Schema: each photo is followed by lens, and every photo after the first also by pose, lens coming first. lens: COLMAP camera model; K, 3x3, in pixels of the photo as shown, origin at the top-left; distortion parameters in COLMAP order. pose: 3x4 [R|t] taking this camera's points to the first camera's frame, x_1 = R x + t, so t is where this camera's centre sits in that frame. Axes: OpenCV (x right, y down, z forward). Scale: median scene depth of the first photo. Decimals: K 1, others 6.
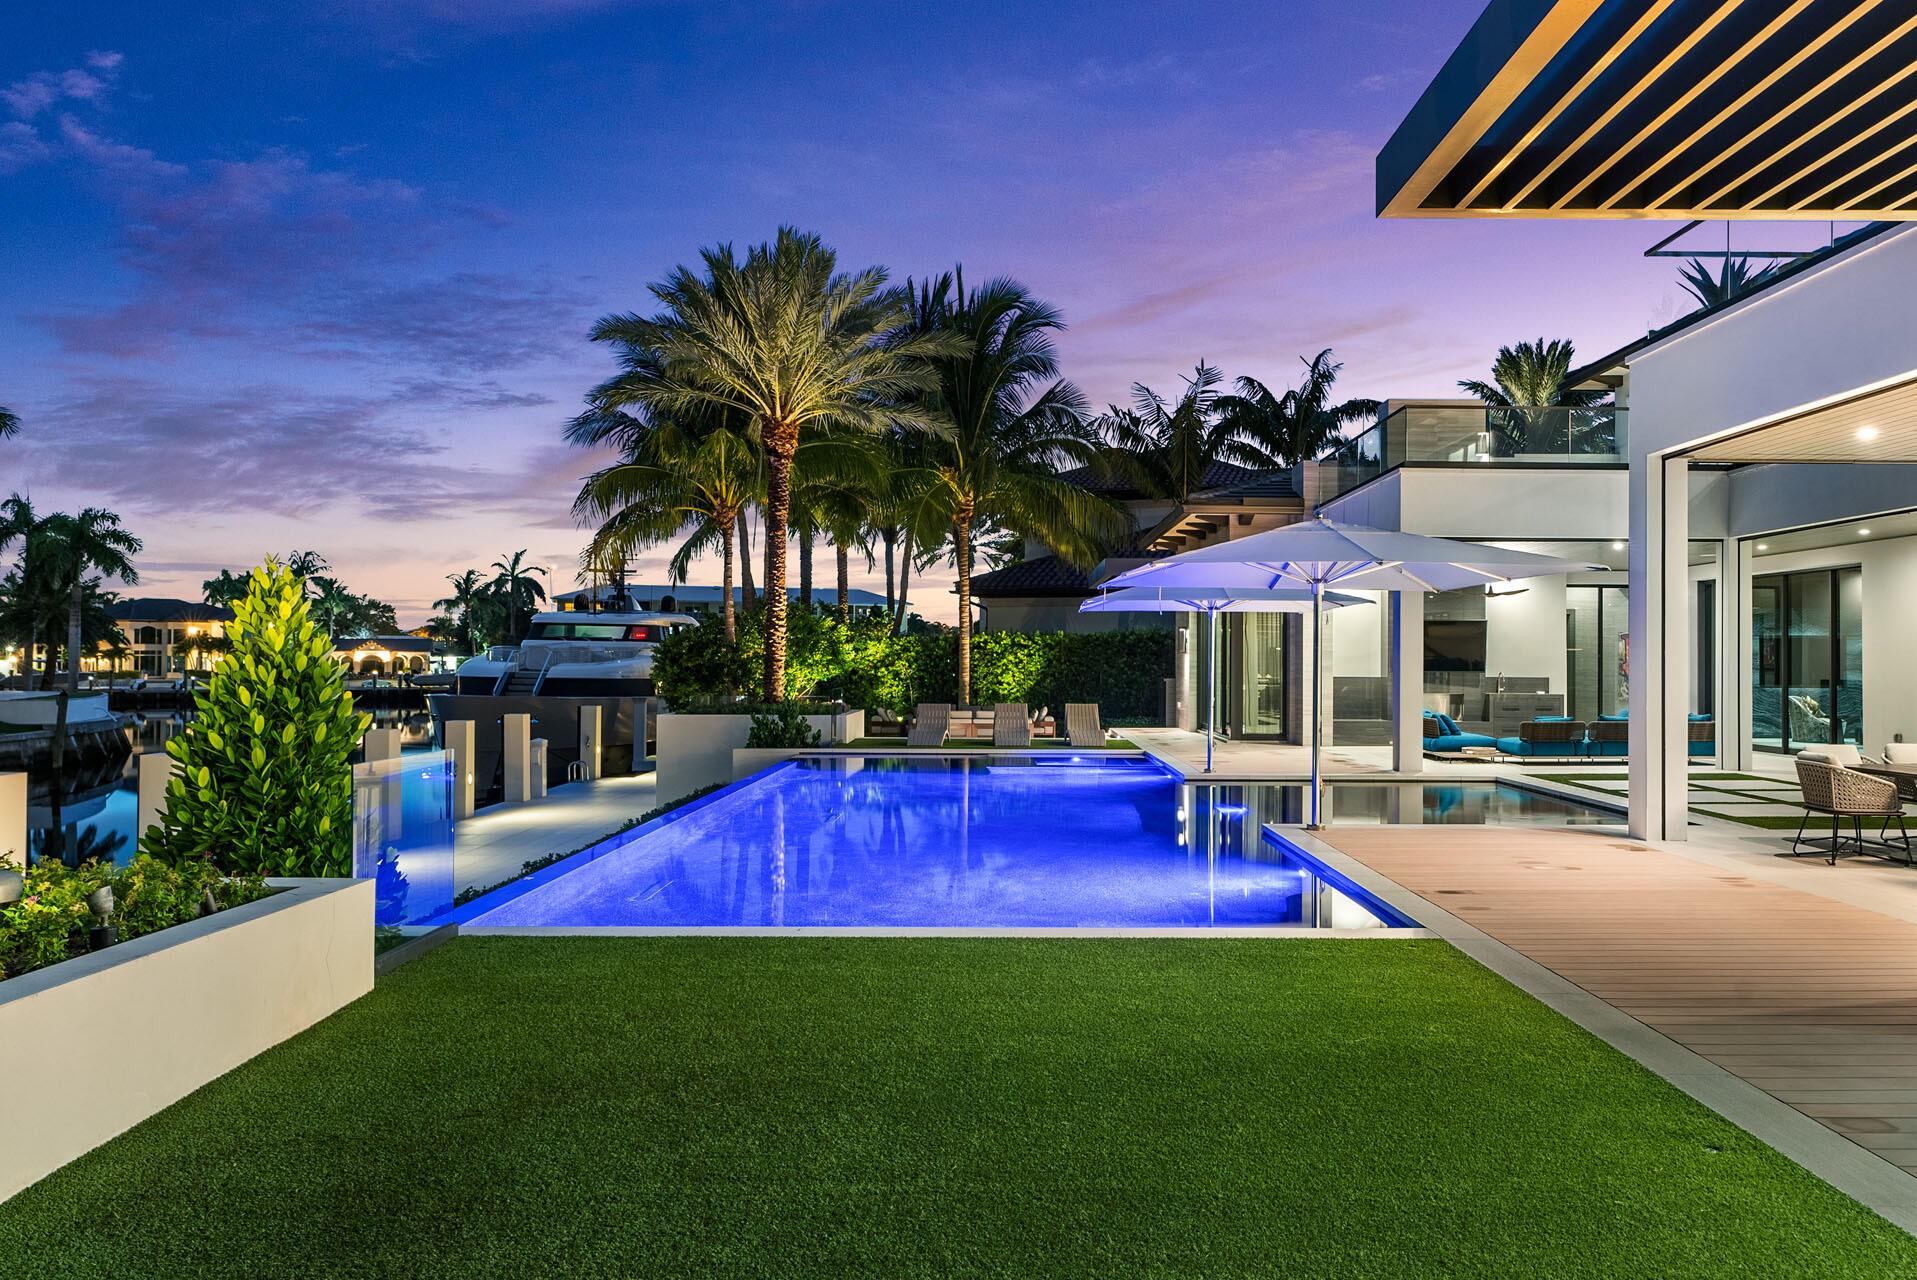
lens RADIAL K [[1335.7, 0, 958.5], [0, 1335.7, 640.0], [0, 0, 1]] dist [-0.081878, -0.000924]
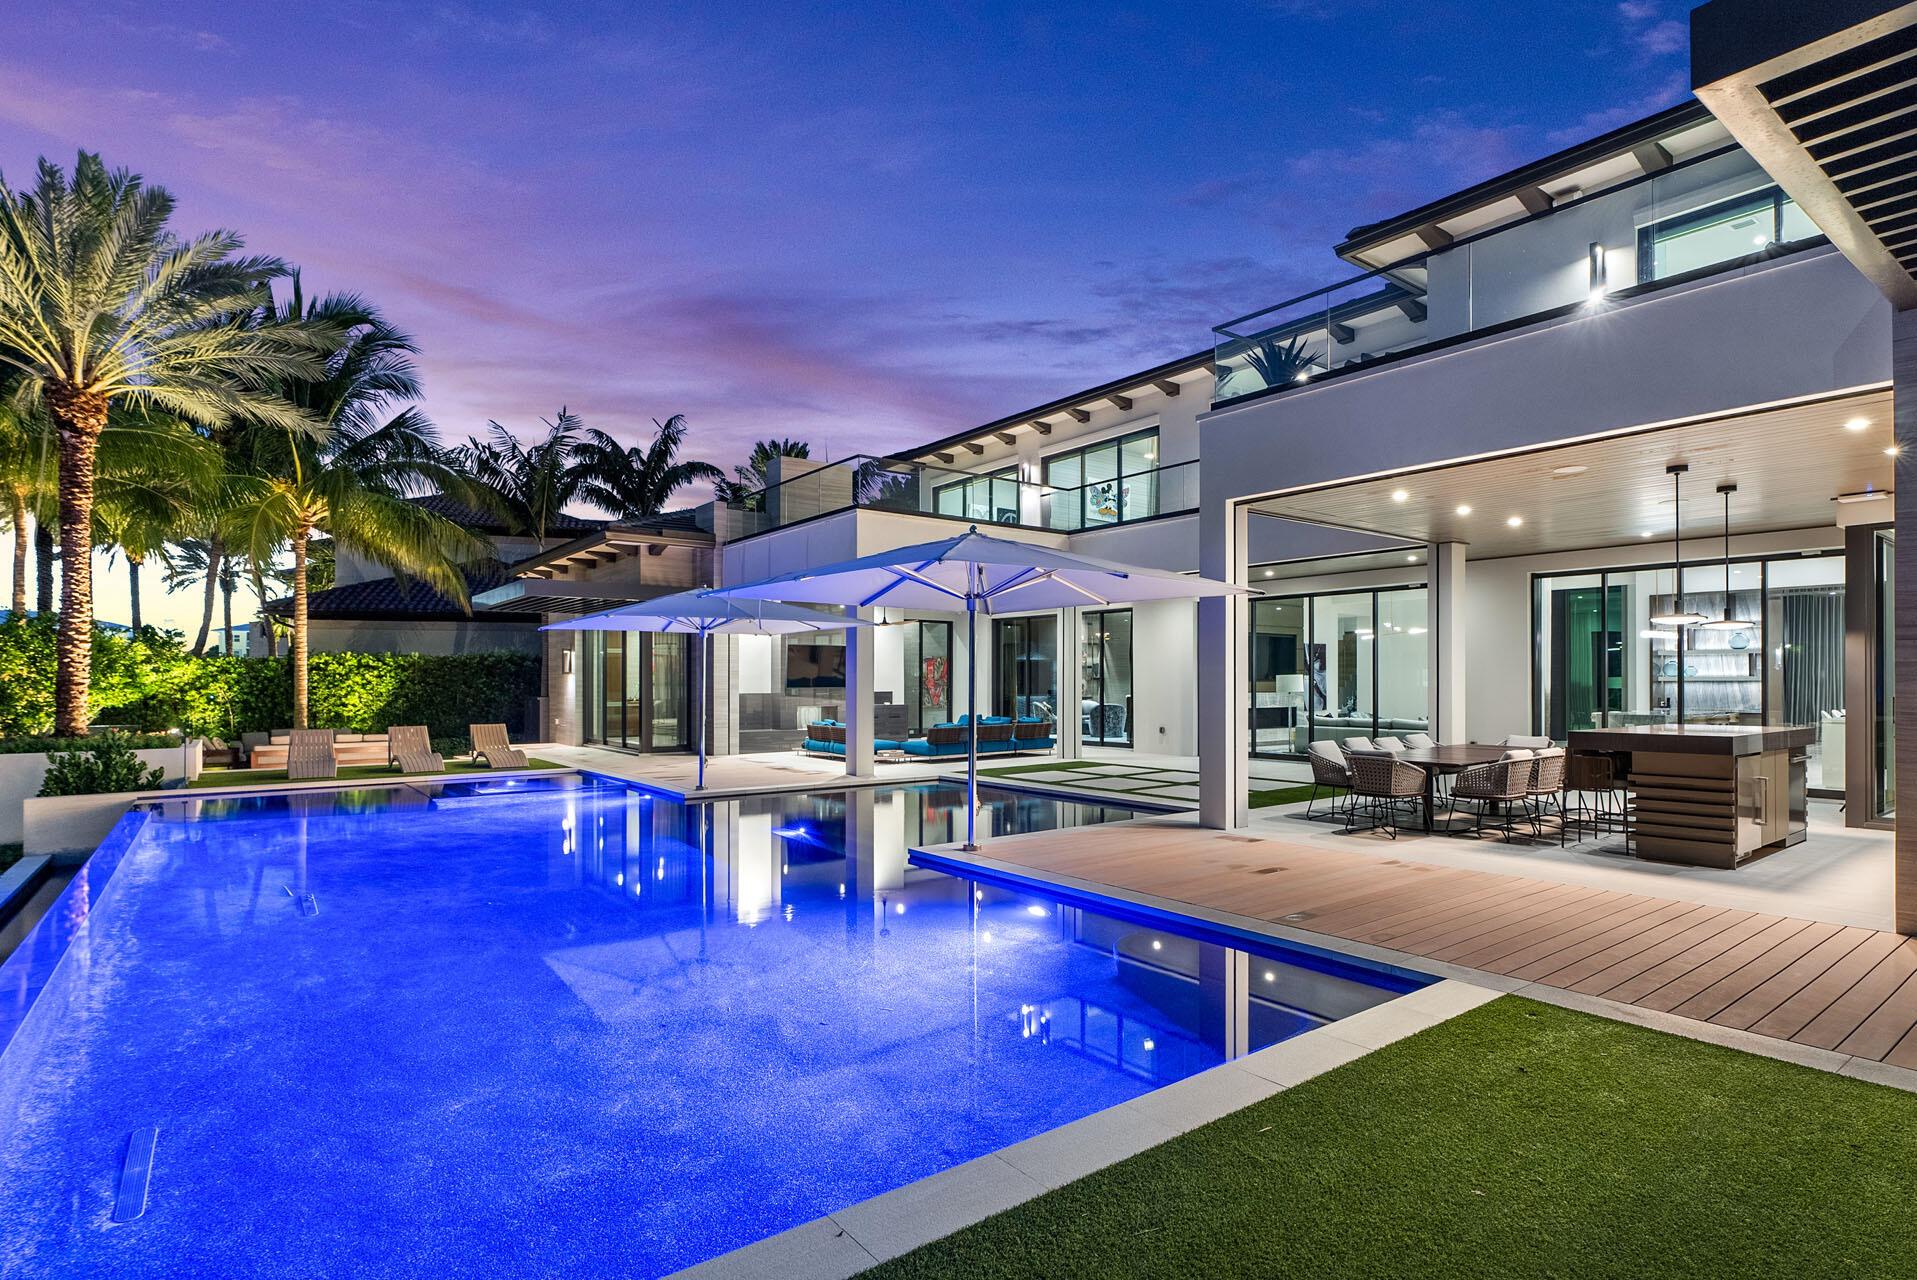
lens RADIAL K [[993.0, 0, 954.7], [0, 993.0, 666.1], [0, 0, 1]] dist [-0.002710, 0.000792]
pose [[0.786104, 0.001596, 0.618092, -0.070338], [-0.002276, 0.999997, 0.000312, 0.002580], [-0.618089, -0.001653, 0.786106, 0.155731]]
